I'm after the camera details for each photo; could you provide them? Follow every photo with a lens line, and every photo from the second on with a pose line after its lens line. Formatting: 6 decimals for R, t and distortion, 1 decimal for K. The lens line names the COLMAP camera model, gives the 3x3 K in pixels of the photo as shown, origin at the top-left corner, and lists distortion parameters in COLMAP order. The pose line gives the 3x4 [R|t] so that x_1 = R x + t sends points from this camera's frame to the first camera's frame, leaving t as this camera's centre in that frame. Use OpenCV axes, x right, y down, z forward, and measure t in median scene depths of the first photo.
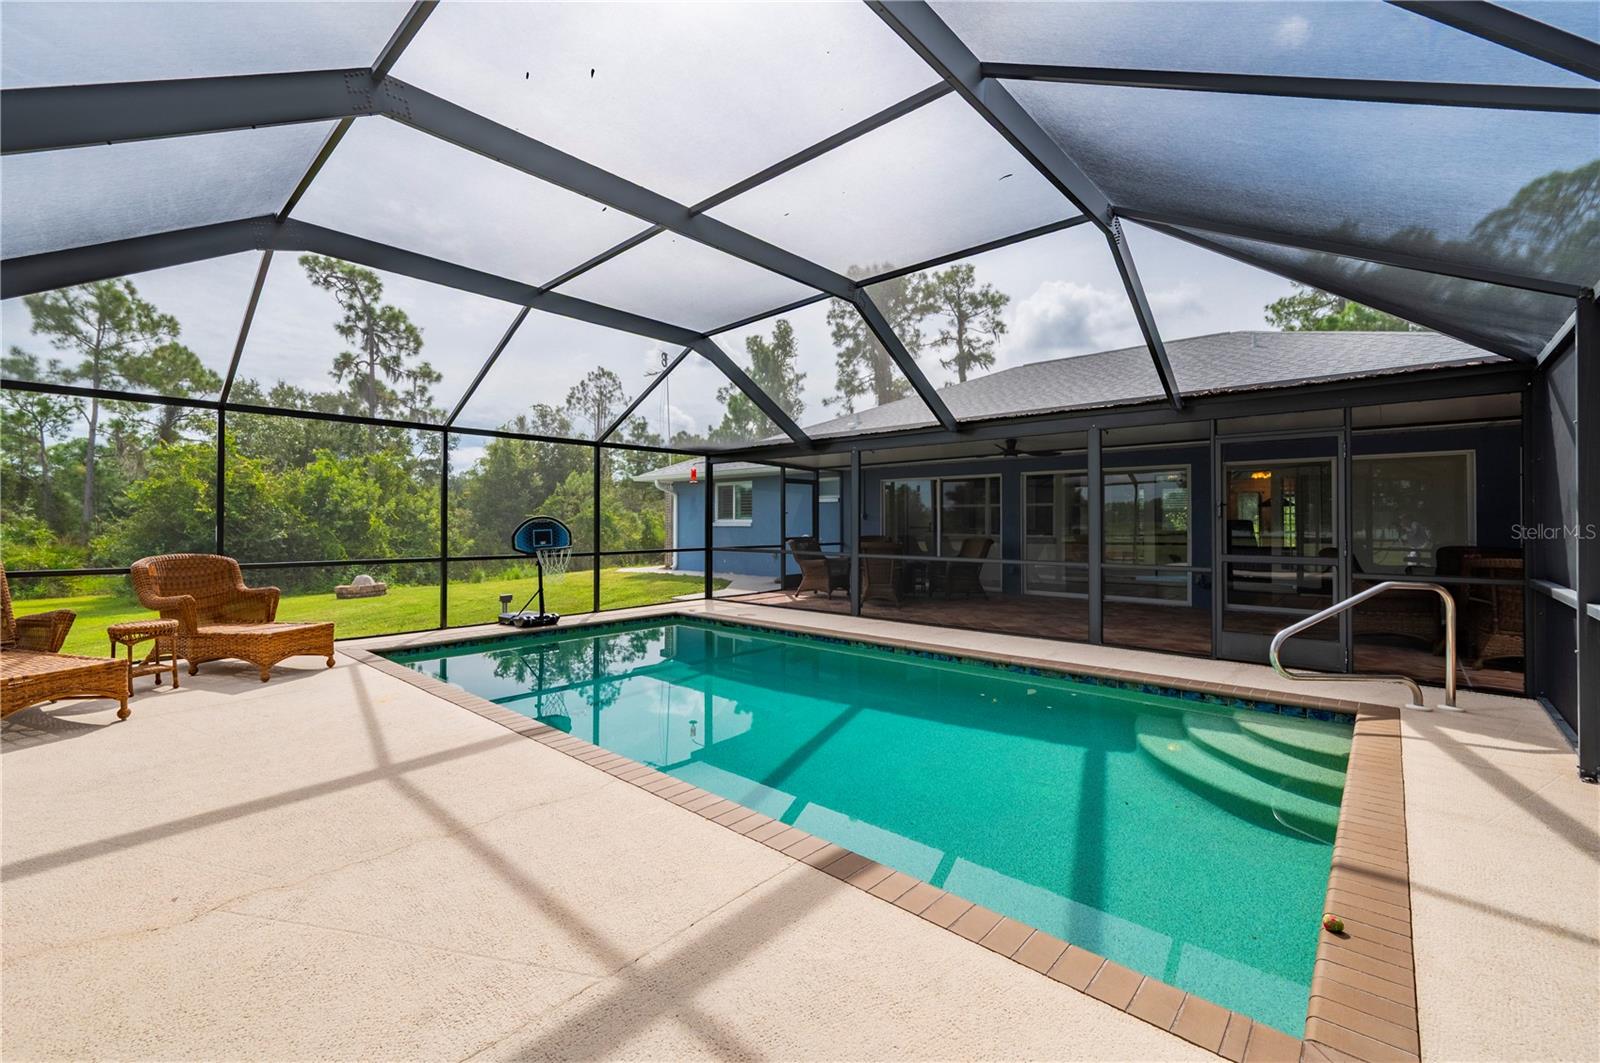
lens RADIAL K [[670.2, 0, 751.0], [0, 670.2, 510.6], [0, 0, 1]] dist [0.000210, 0.000327]
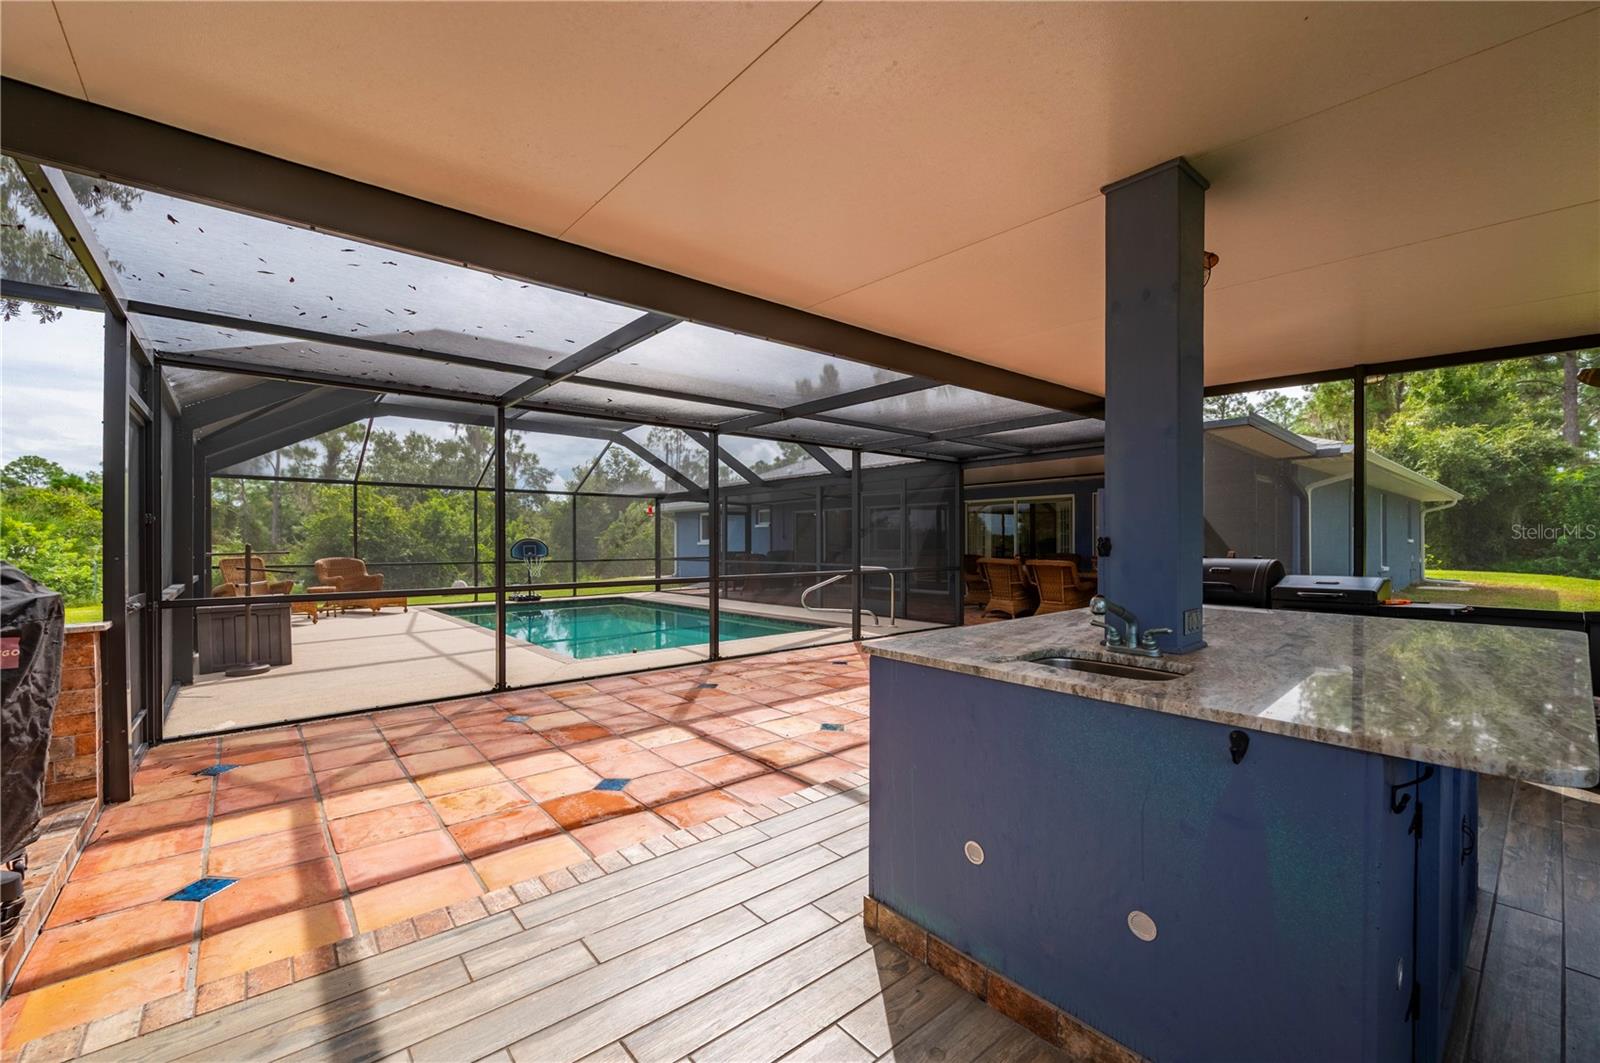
lens RADIAL K [[652.1, 0, 796.2], [0, 652.1, 542.0], [0, 0, 1]] dist [0.002460, 0.000079]
pose [[0.995288, -0.004566, -0.096856, 0.223909], [0.006071, 0.999865, 0.015251, -0.001514], [0.096774, -0.015768, 0.995182, -0.256722]]
